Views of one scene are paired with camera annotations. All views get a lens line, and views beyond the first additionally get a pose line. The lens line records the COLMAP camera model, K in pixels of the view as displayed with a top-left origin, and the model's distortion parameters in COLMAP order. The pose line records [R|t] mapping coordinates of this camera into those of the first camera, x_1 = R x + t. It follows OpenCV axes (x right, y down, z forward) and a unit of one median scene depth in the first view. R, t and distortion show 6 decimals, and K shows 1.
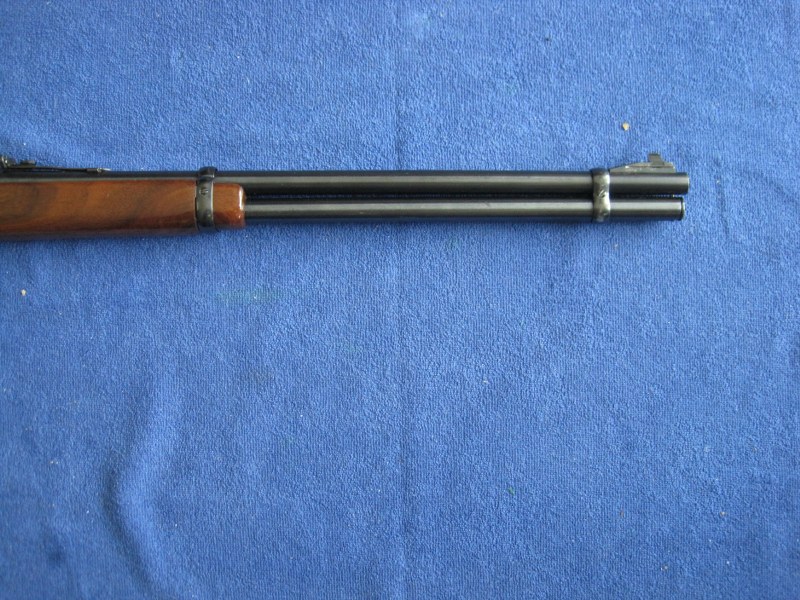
lens RADIAL K [[833.9, 0, 395.7], [0, 833.9, 299.6], [0, 0, 1]] dist [-0.129275, 0.000000]
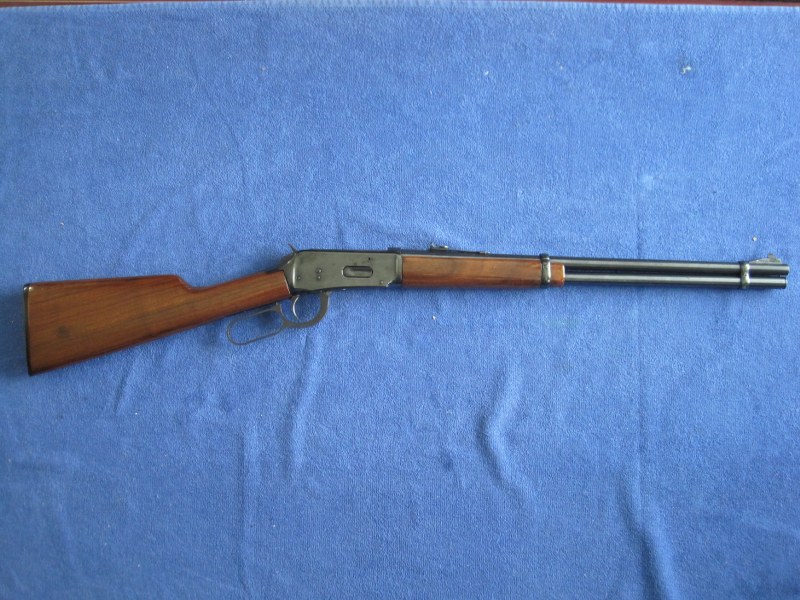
lens RADIAL K [[833.9, 0, 400.4], [0, 833.9, 308.4], [0, 0, 1]] dist [-0.129275, 0.000000]
pose [[0.999626, 0.027179, 0.002884, -0.542721], [-0.026905, 0.997097, -0.071229, 0.105991], [-0.004812, 0.071125, 0.997456, -0.866229]]
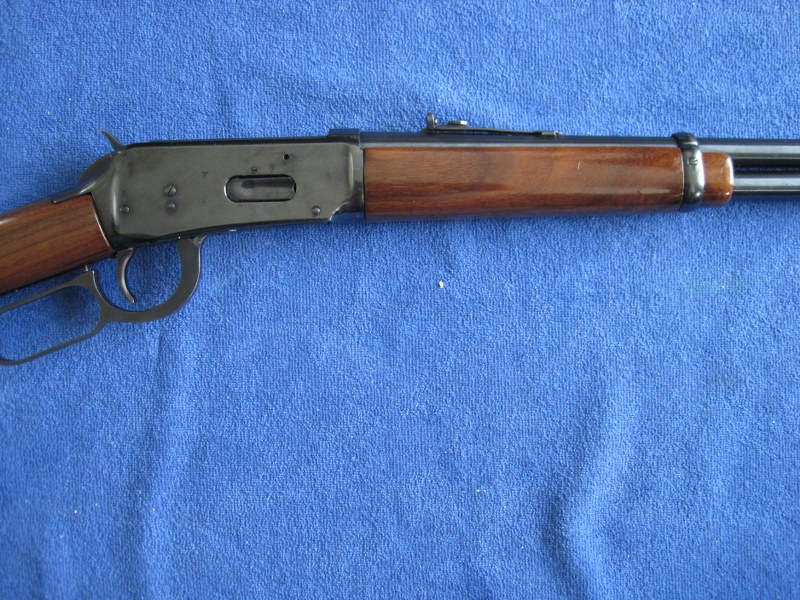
lens RADIAL K [[833.9, 0, 397.7], [0, 833.9, 297.1], [0, 0, 1]] dist [-0.129275, 0.000000]
pose [[0.999590, -0.014513, 0.024701, -0.525659], [0.013873, 0.999569, 0.025888, -0.018359], [-0.025066, -0.025535, 0.999360, 0.168260]]
